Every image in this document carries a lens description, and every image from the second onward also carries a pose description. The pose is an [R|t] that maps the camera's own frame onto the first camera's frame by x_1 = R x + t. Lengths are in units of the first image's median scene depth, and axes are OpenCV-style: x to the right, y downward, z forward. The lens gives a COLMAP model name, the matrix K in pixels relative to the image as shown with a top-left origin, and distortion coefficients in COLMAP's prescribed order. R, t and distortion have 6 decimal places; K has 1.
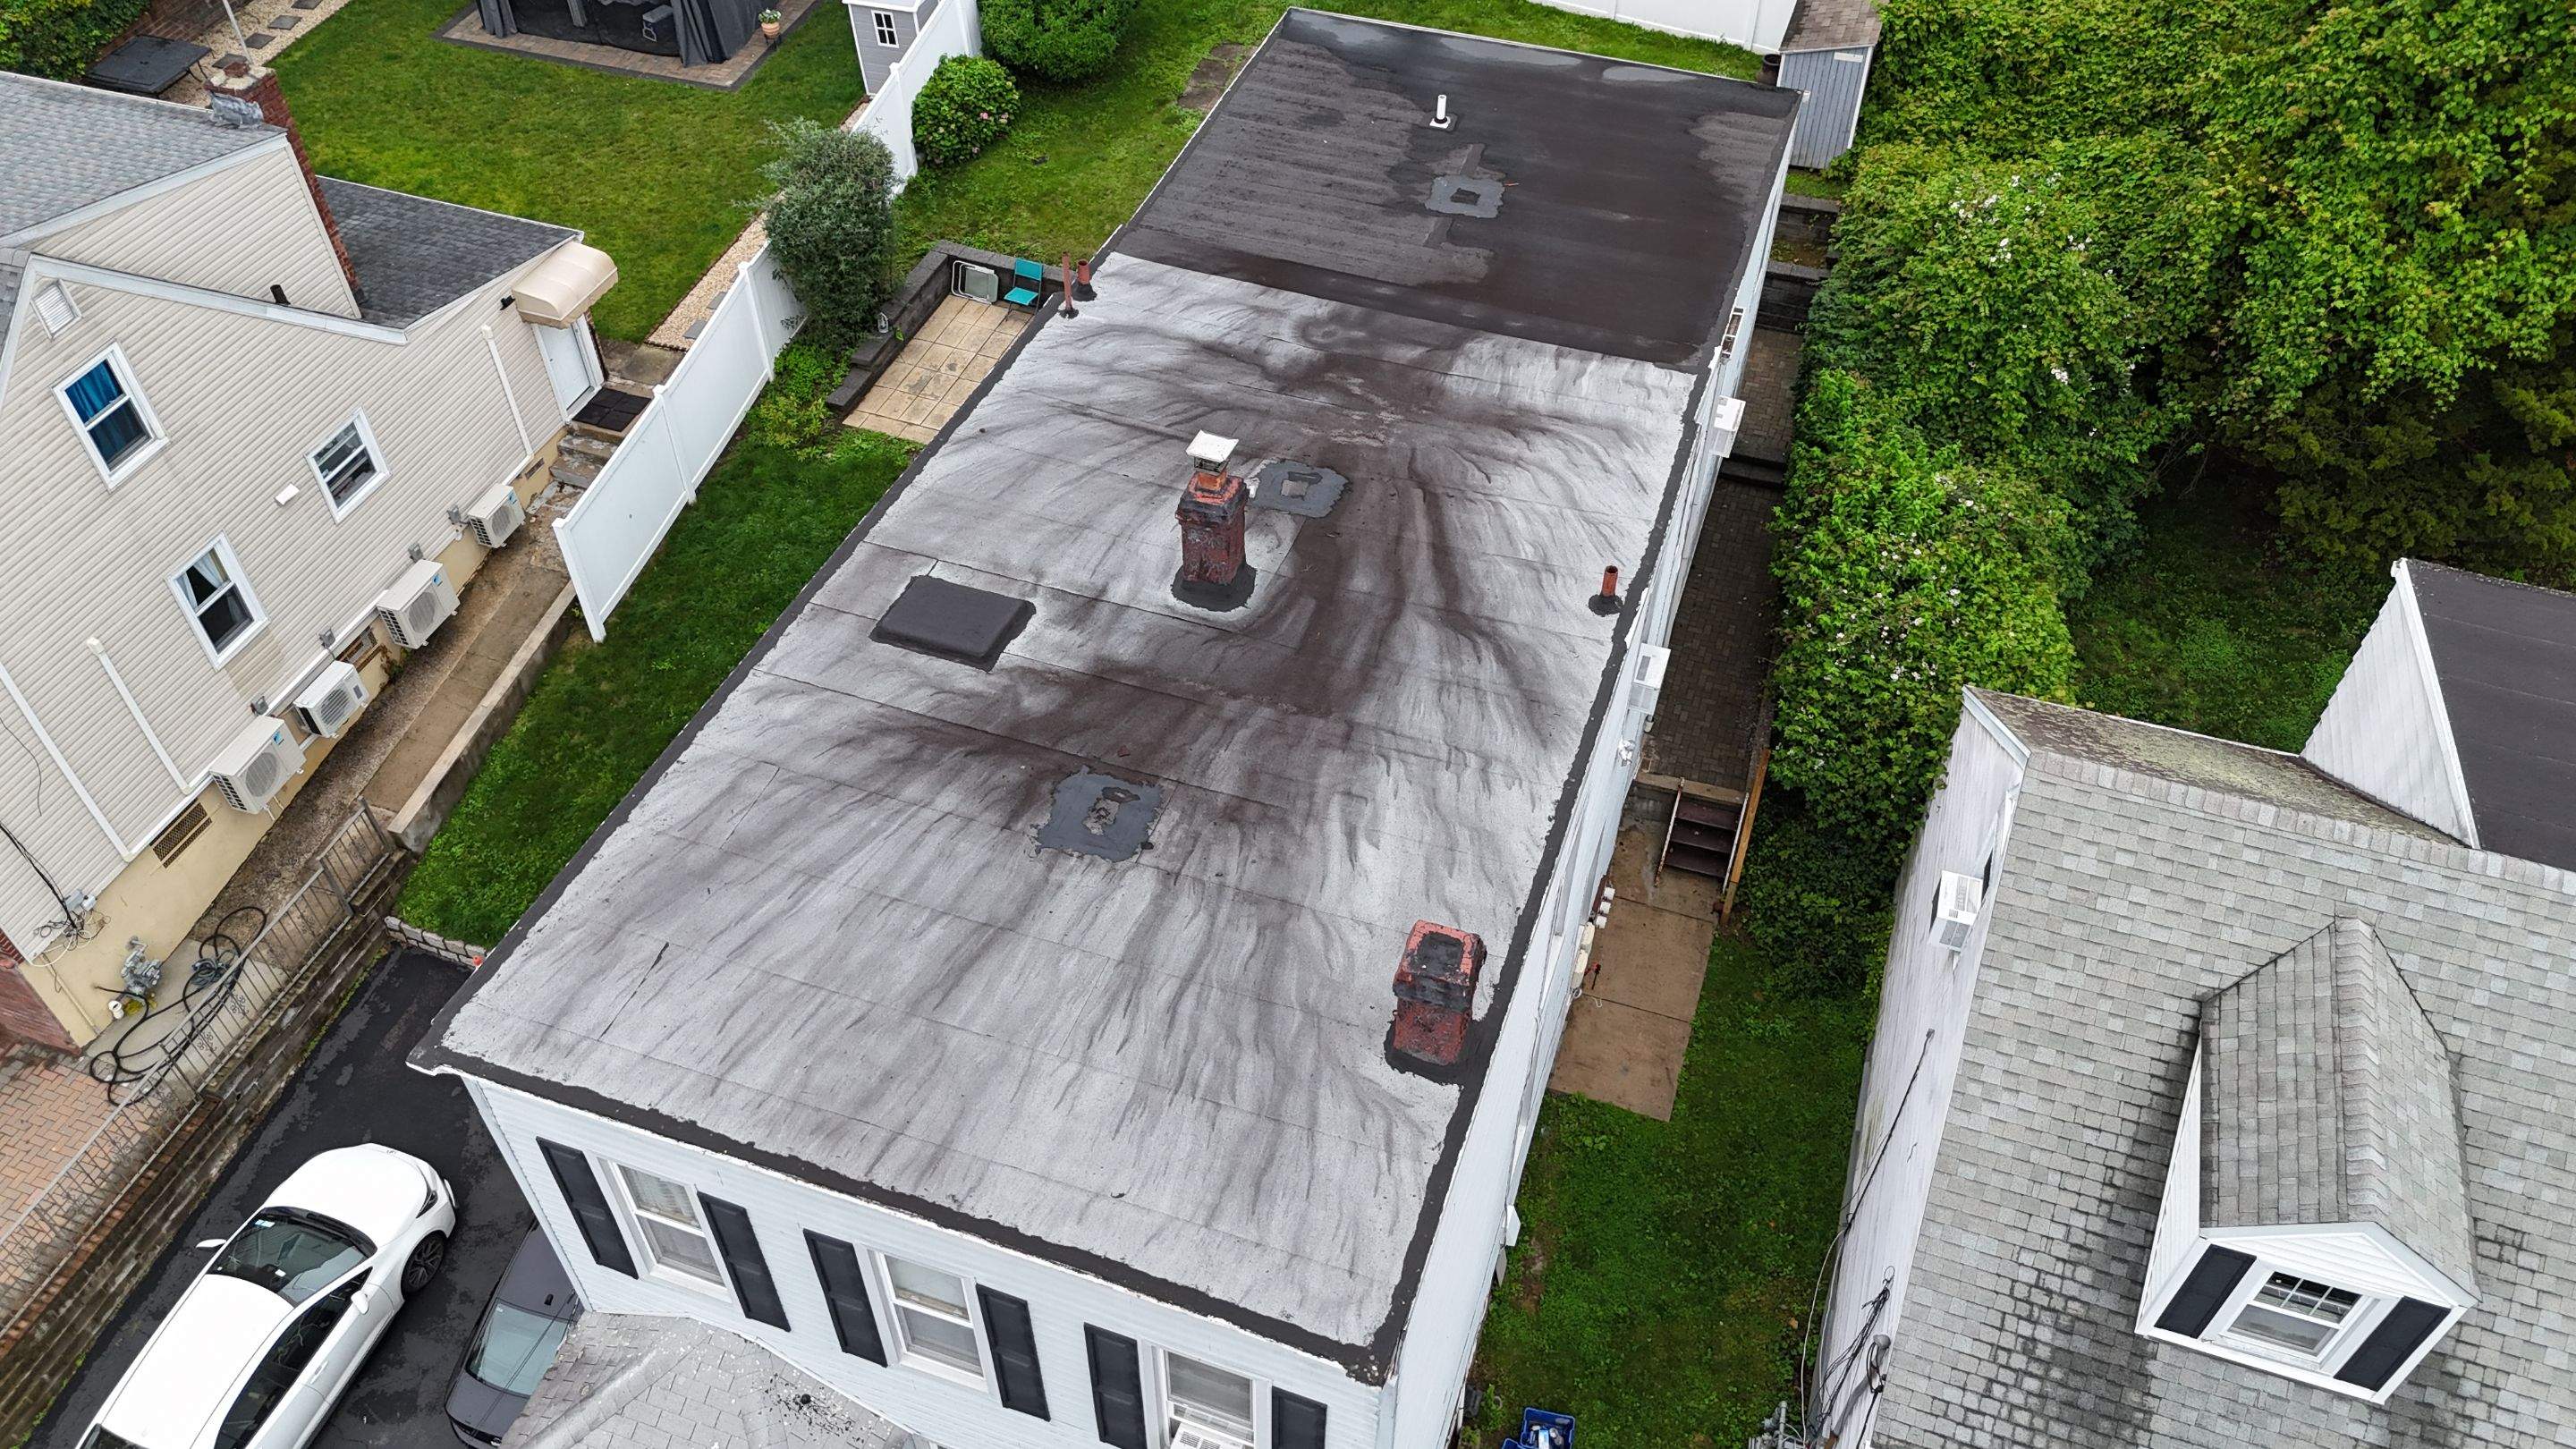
lens RADIAL K [[1901.4, 0, 1291.8], [0, 1901.4, 718.7], [0, 0, 1]] dist [0.063124, -0.050550]
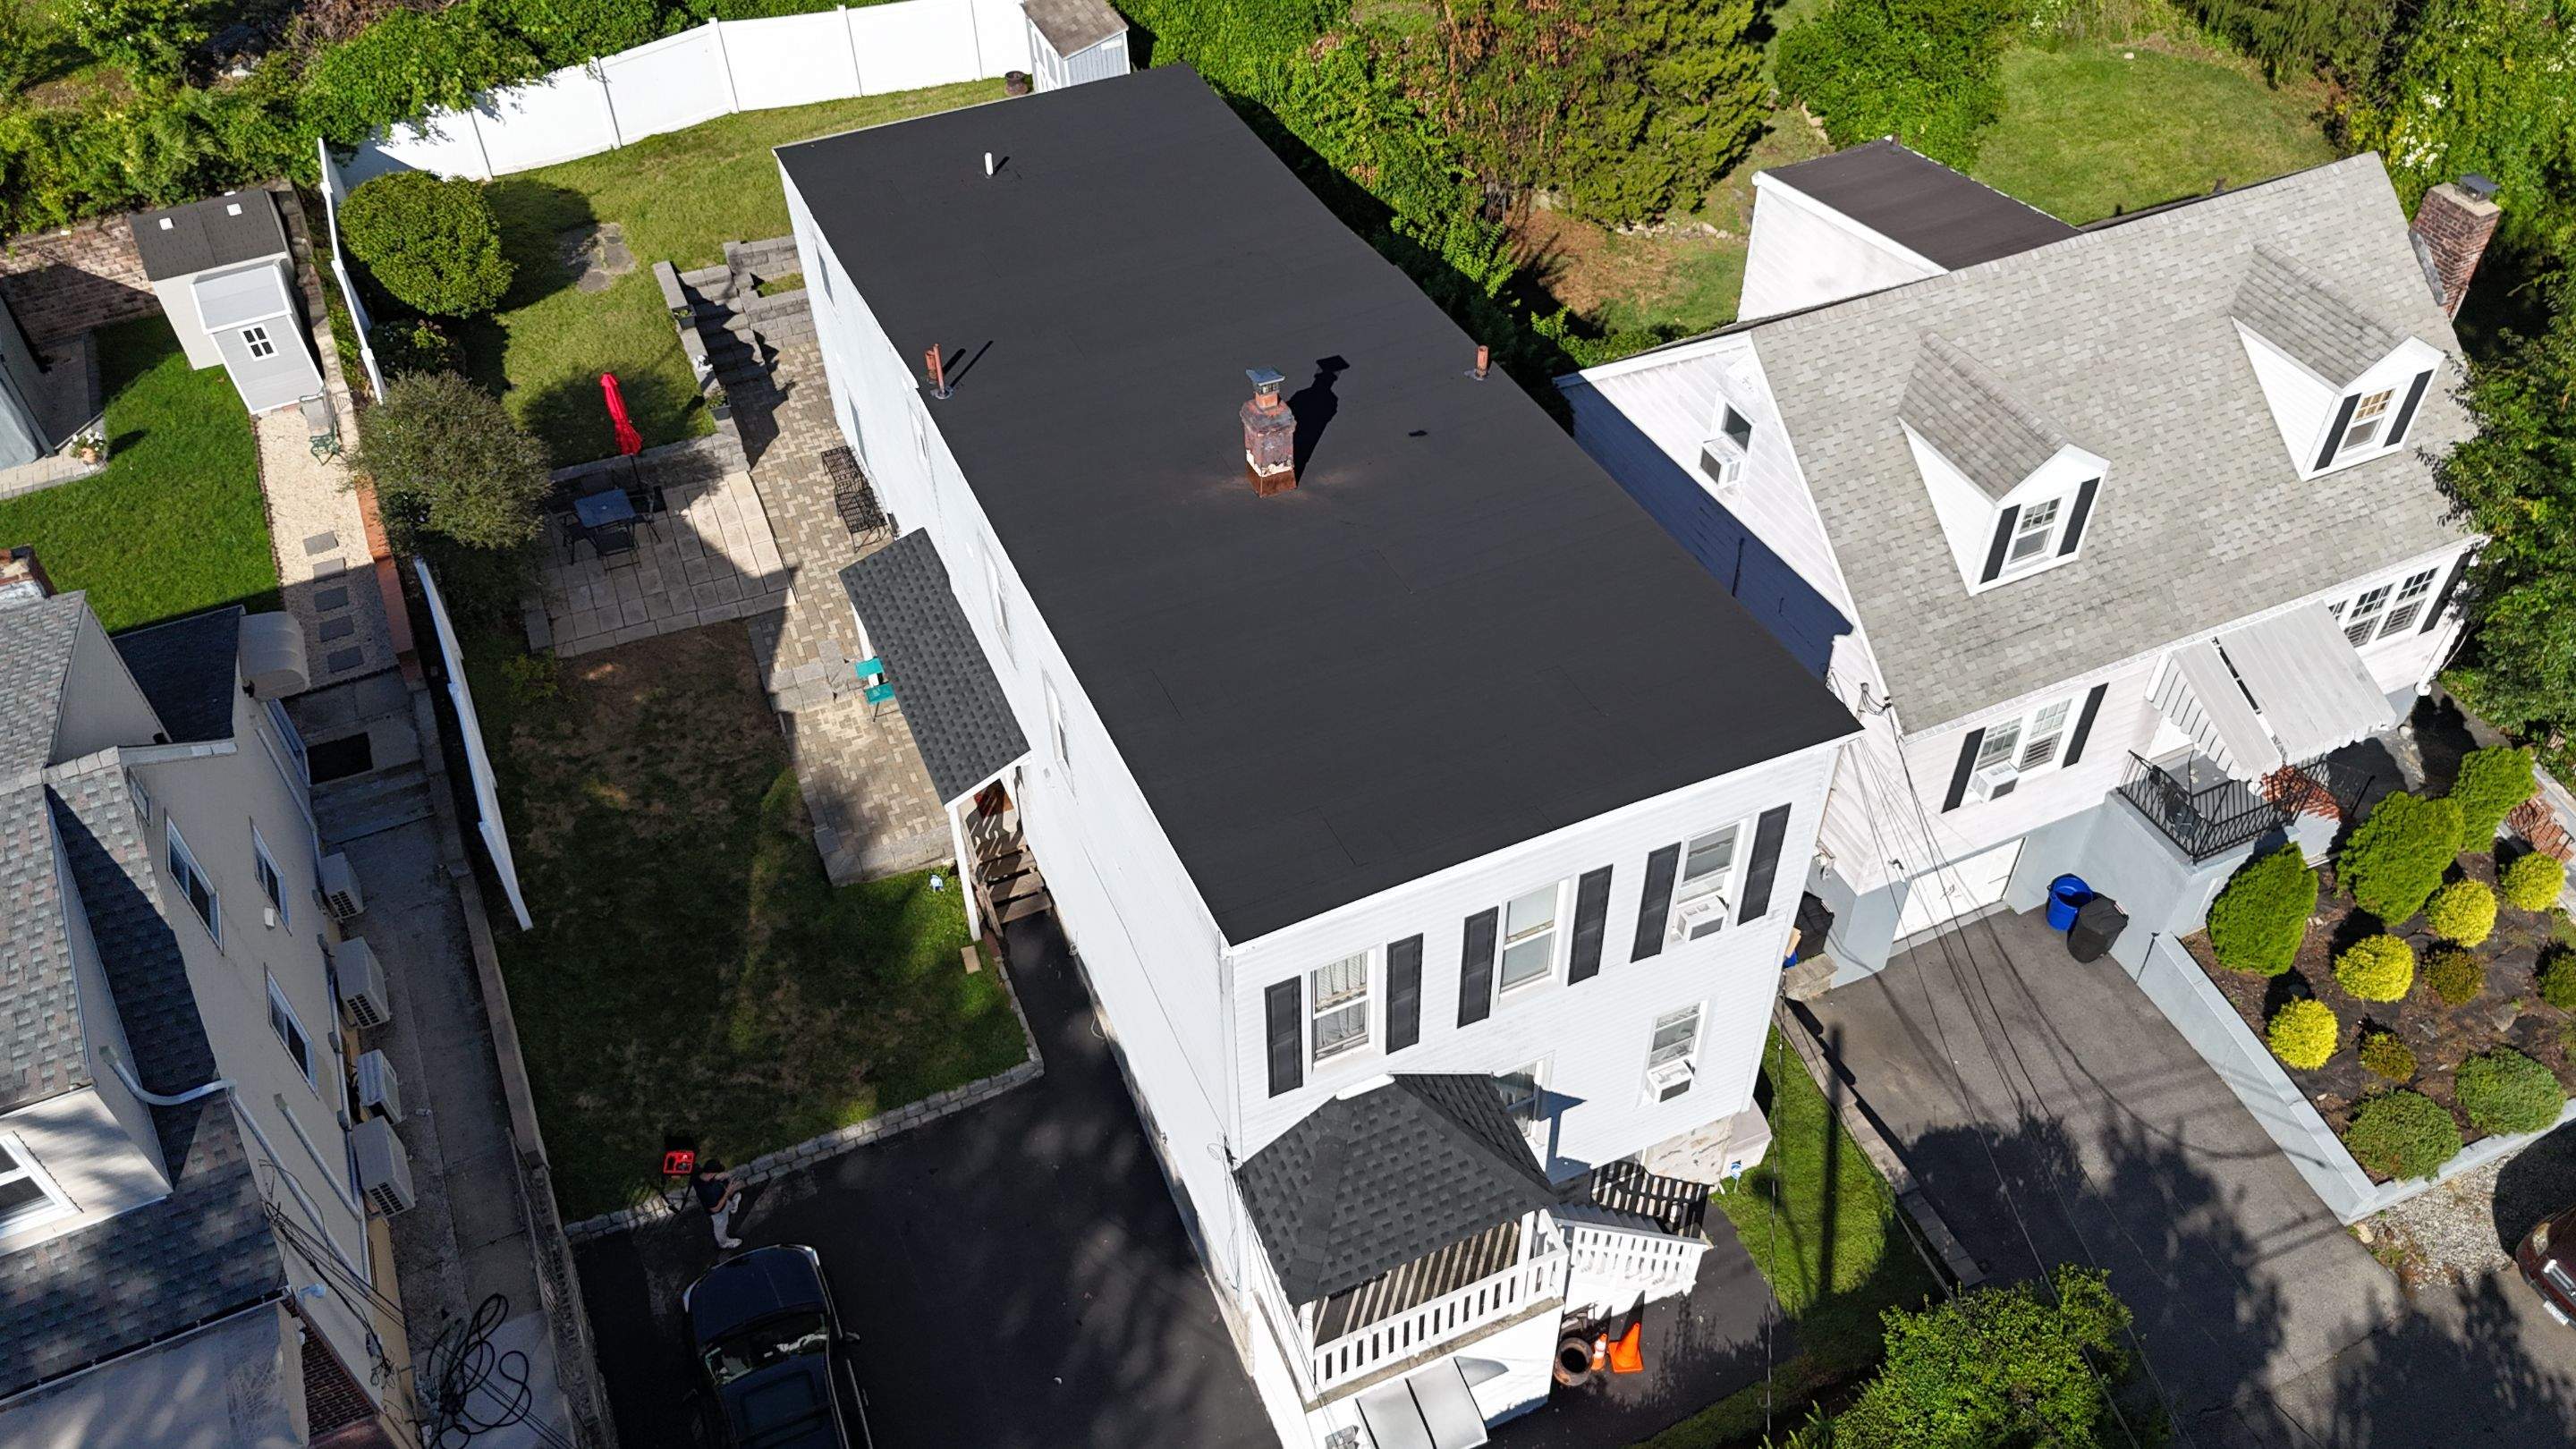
lens RADIAL K [[1901.4, 0, 1291.8], [0, 1901.4, 718.7], [0, 0, 1]] dist [0.063124, -0.050550]
pose [[0.732508, -0.488203, 0.474437, -0.586213], [0.501653, 0.858225, 0.108599, -0.050628], [-0.460192, 0.158453, 0.873565, -0.127949]]
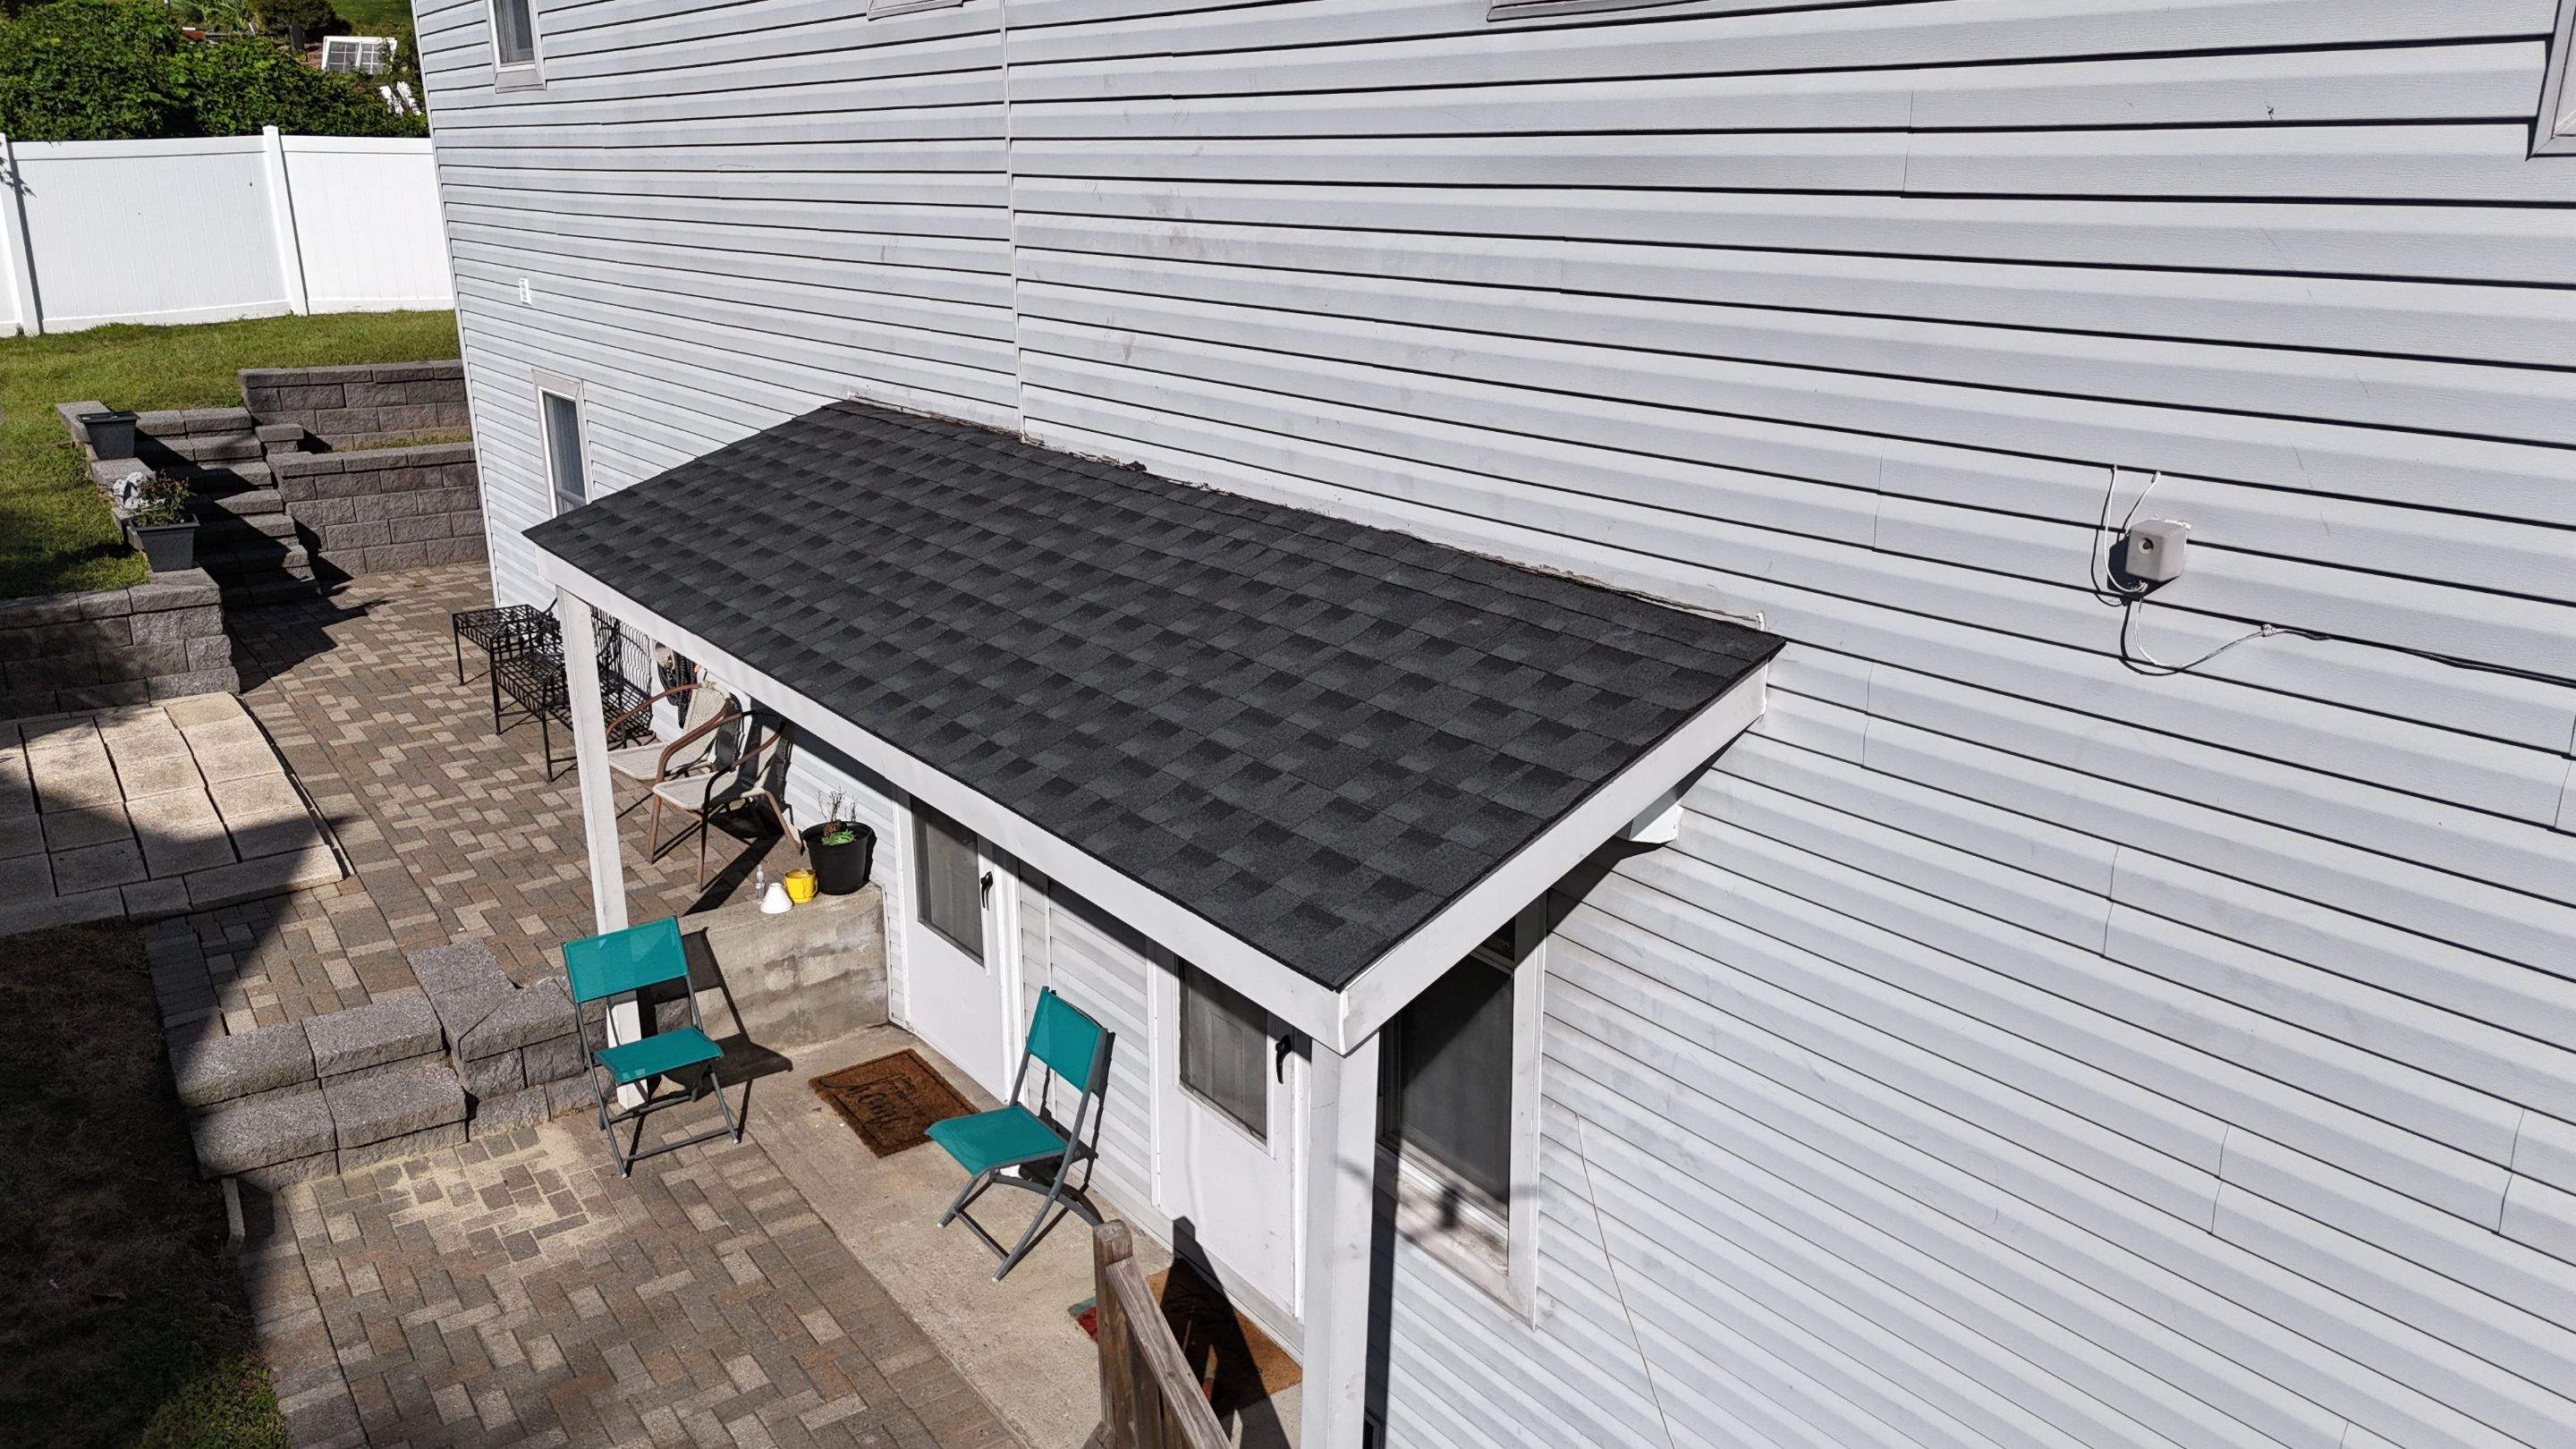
lens RADIAL K [[1901.4, 0, 1291.8], [0, 1901.4, 718.7], [0, 0, 1]] dist [0.063124, -0.050550]
pose [[0.576626, -0.240521, 0.780802, -0.347017], [0.590928, 0.782730, -0.195288, 0.024316], [-0.564186, 0.574006, 0.593474, 0.863778]]
